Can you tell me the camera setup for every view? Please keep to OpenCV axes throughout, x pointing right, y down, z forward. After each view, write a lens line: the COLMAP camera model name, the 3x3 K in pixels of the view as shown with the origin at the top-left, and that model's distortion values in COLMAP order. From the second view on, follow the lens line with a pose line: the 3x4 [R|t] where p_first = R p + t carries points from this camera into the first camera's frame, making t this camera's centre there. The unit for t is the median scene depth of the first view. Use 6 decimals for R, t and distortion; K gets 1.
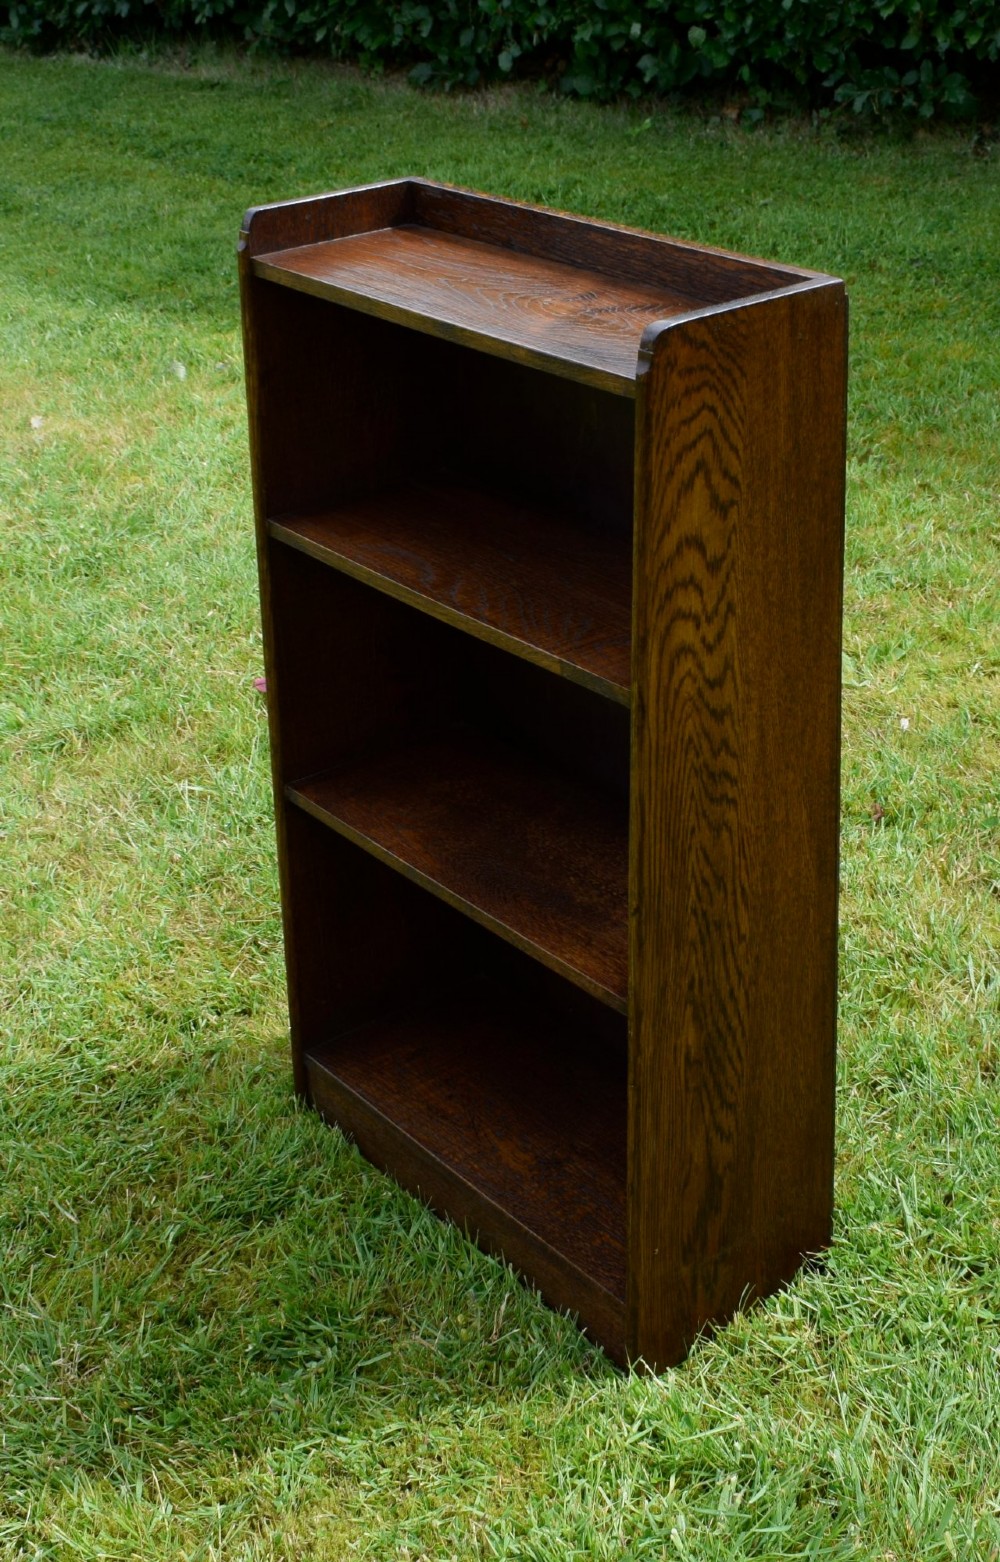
lens RADIAL K [[2294.7, 0, 620.1], [0, 2294.7, 787.3], [0, 0, 1]] dist [-0.006036, 0.000000]
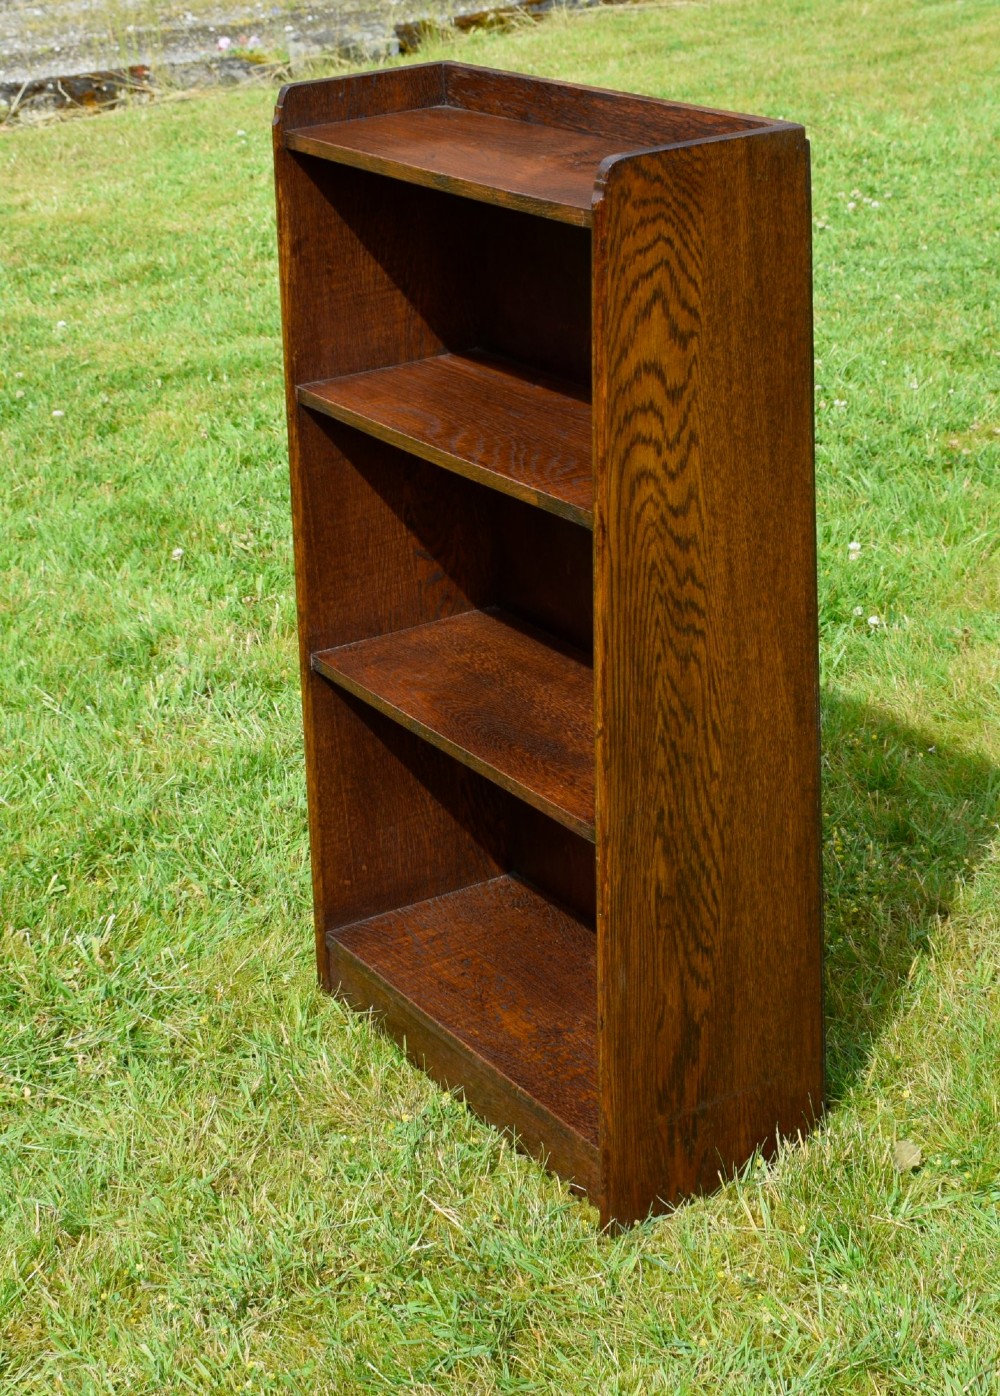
lens RADIAL K [[2738.3, 0, 534.3], [0, 2738.3, 728.6], [0, 0, 1]] dist [-0.012705, 0.000000]
pose [[0.989841, 0.027786, -0.139435, 0.123428], [-0.038430, 0.996500, -0.074238, 0.119555], [0.136884, 0.078842, 0.987445, -0.184373]]
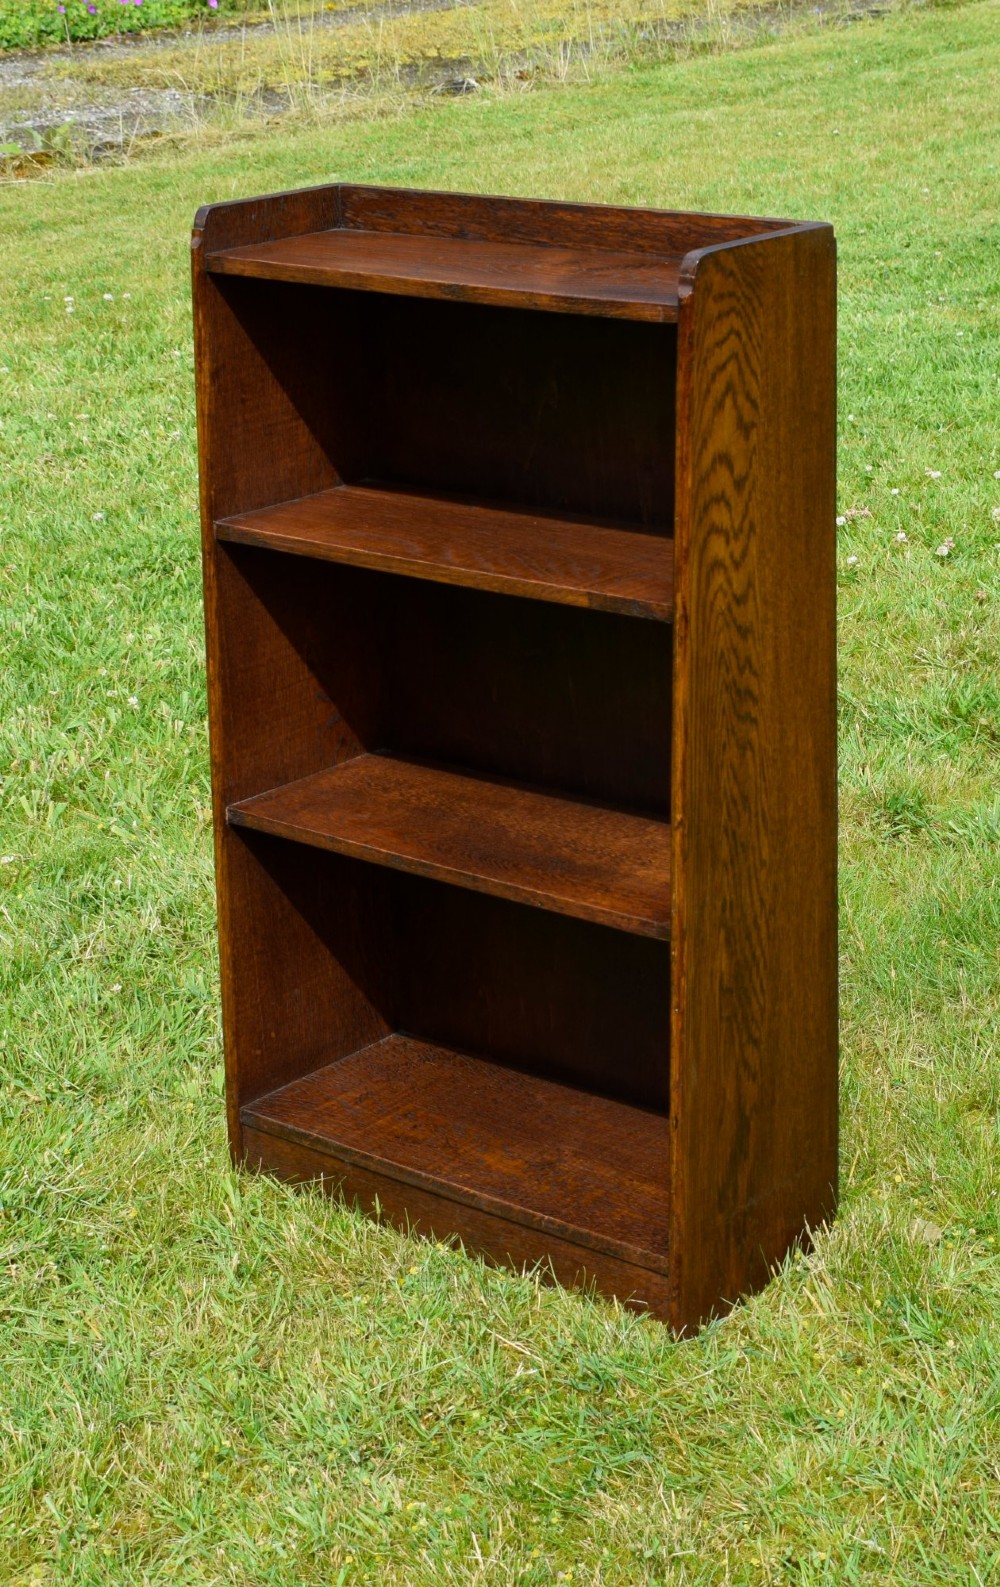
lens RADIAL K [[3151.2, 0, 689.2], [0, 3151.2, 846.7], [0, 0, 1]] dist [0.003243, 0.000000]
pose [[0.973059, -0.065093, 0.221174, -0.253304], [0.094644, 0.987537, -0.125751, 0.201976], [-0.210232, 0.143297, 0.967093, -0.318451]]
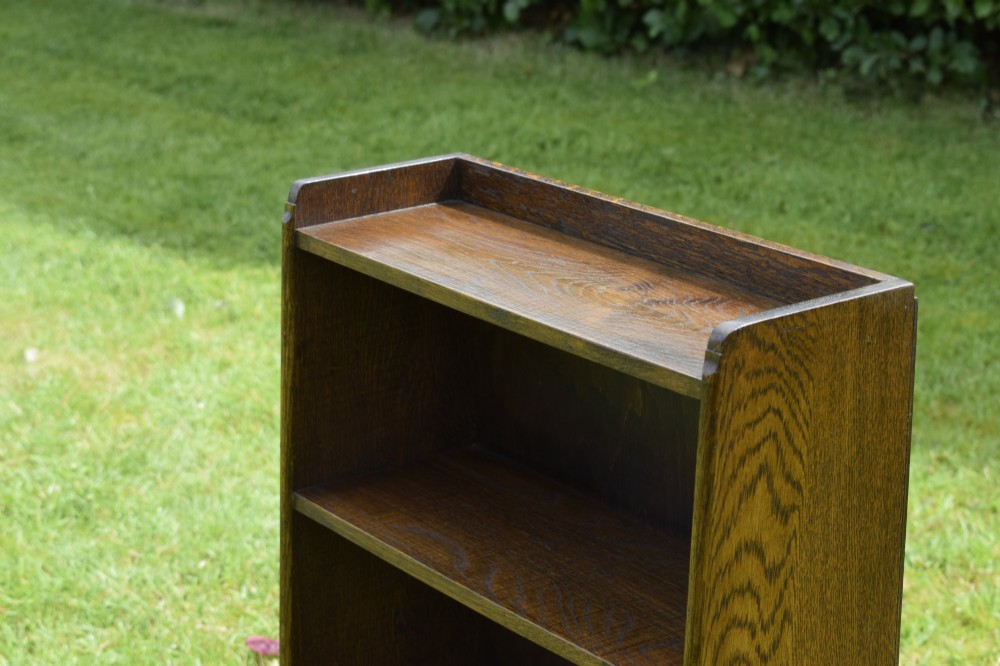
lens RADIAL K [[2351.3, 0, 515.2], [0, 2351.3, 314.3], [0, 0, 1]] dist [-0.018149, 0.000000]
pose [[0.998890, 0.036812, -0.029393, -0.032506], [-0.041277, 0.984654, -0.169569, -0.025305], [0.022699, 0.170594, 0.985080, 0.012492]]
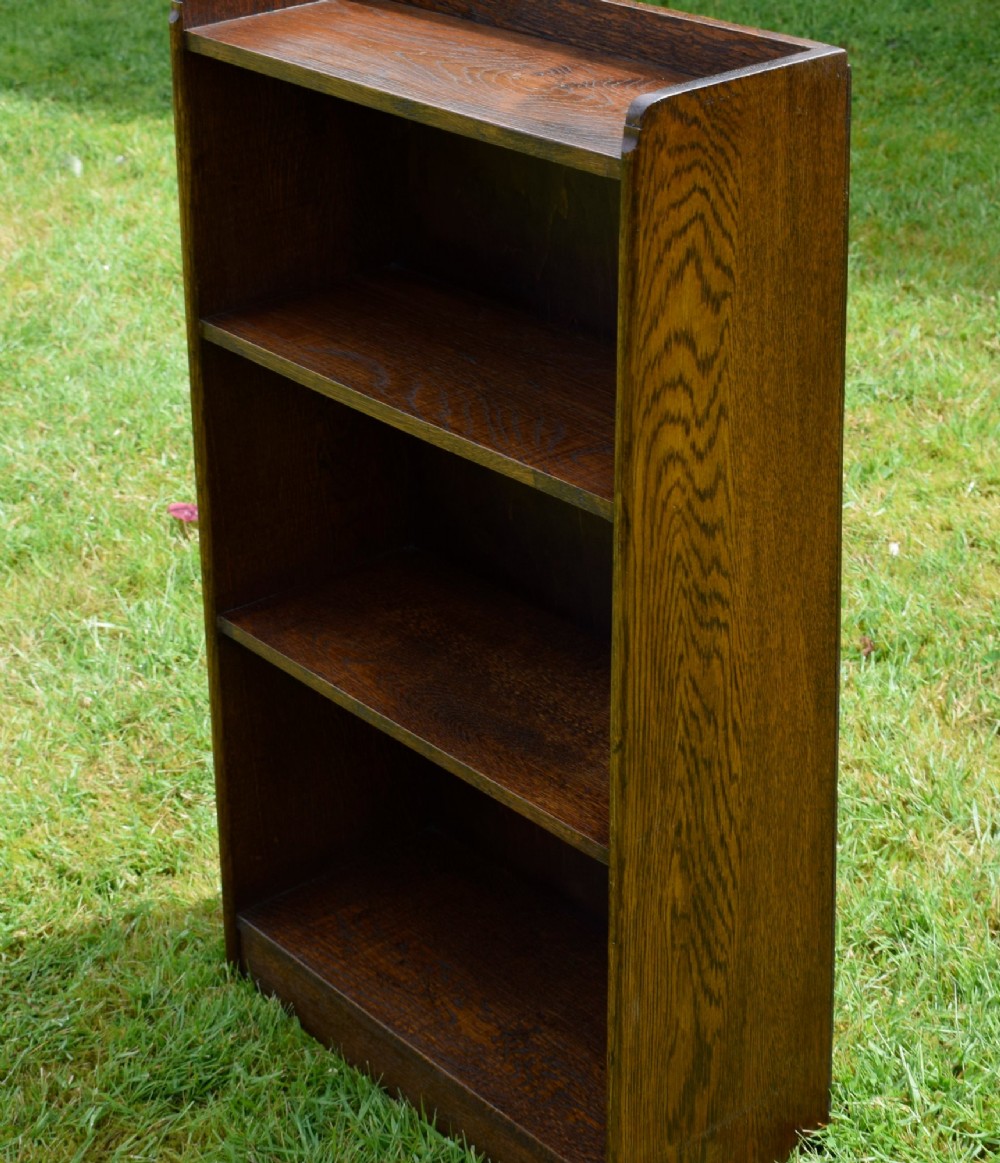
lens RADIAL K [[2572.5, 0, 582.2], [0, 2572.5, 585.8], [0, 0, 1]] dist [-0.012584, 0.000000]
pose [[0.999868, -0.005517, 0.015313, -0.018692], [0.005832, 0.999771, -0.020579, 0.009151], [-0.015196, 0.020665, 0.999671, -0.010682]]
